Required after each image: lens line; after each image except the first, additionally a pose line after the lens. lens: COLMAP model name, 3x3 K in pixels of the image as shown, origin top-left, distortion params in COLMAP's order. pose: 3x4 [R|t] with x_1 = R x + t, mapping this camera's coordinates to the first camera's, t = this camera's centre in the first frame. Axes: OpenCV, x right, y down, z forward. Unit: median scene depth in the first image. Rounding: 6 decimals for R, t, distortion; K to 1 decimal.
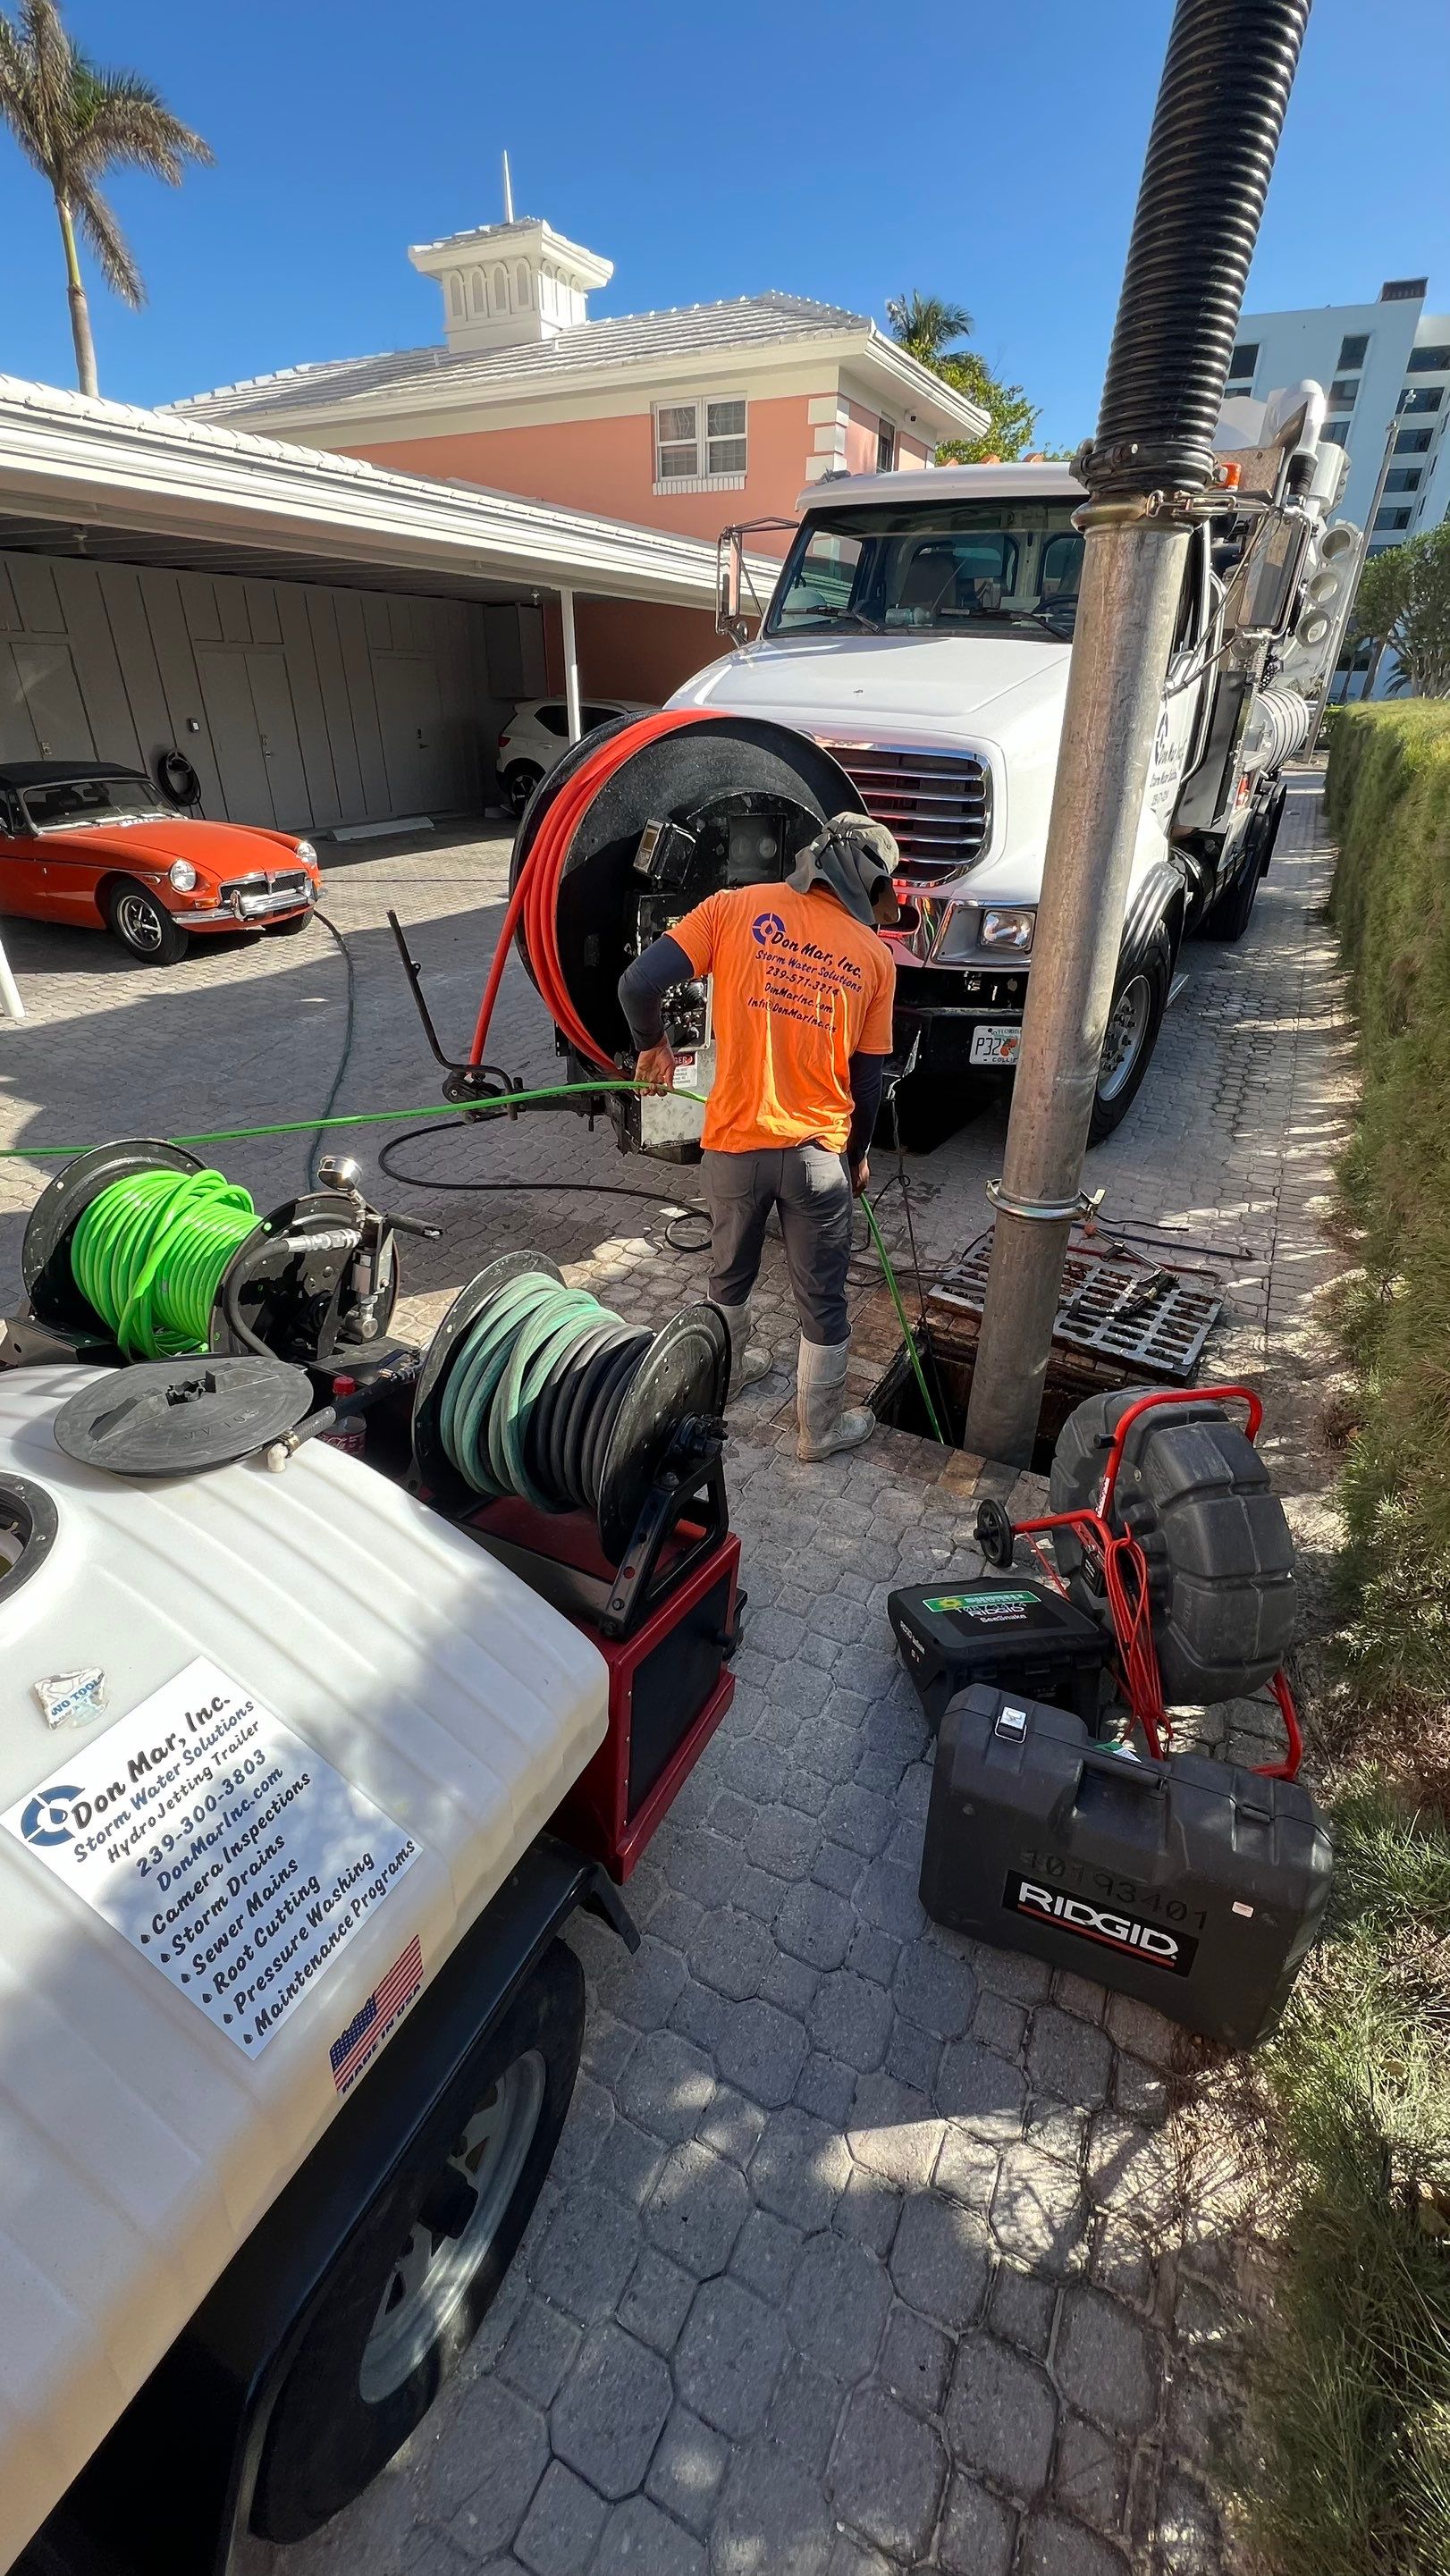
lens RADIAL K [[1024.7, 0, 664.0], [0, 1024.7, 1346.3], [0, 0, 1]] dist [-0.000730, -0.000112]
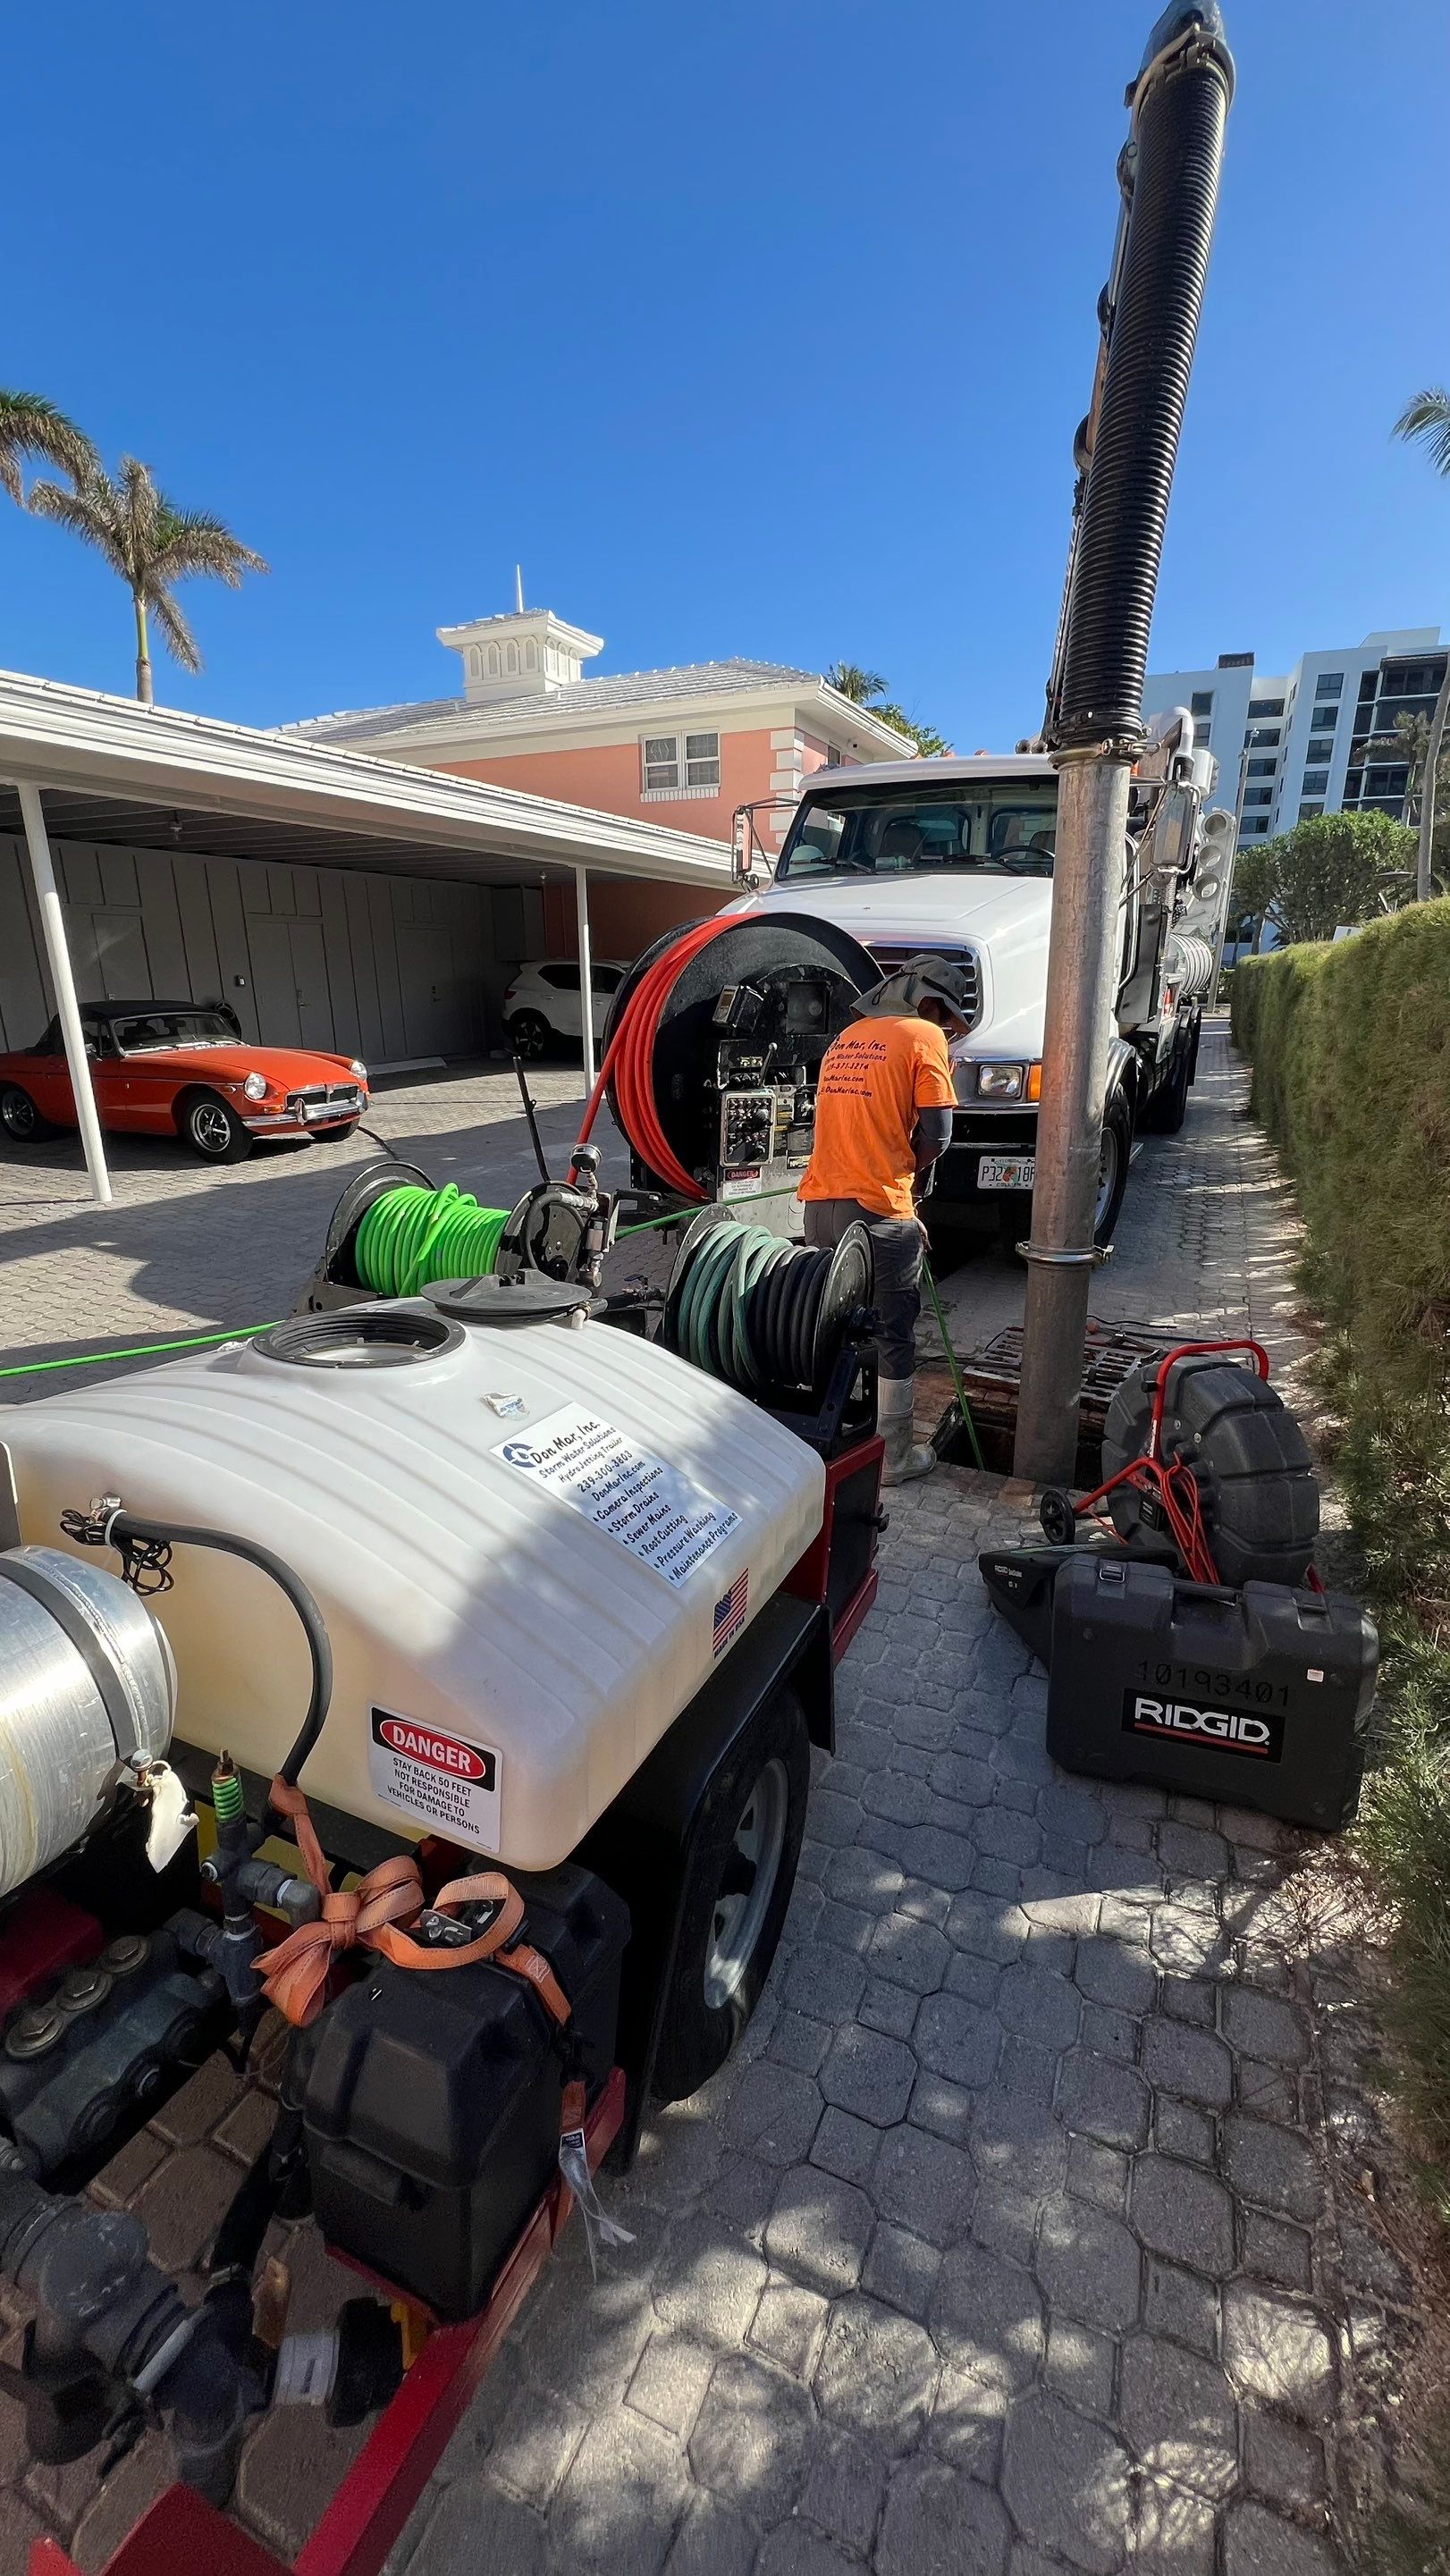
lens RADIAL K [[1024.7, 0, 671.4], [0, 1024.7, 1352.5], [0, 0, 1]] dist [-0.000730, -0.000112]
pose [[0.999291, -0.022124, 0.030470, -0.129104], [0.027953, 0.978022, -0.206617, 0.192842], [-0.025229, 0.207323, 0.977947, -0.150510]]
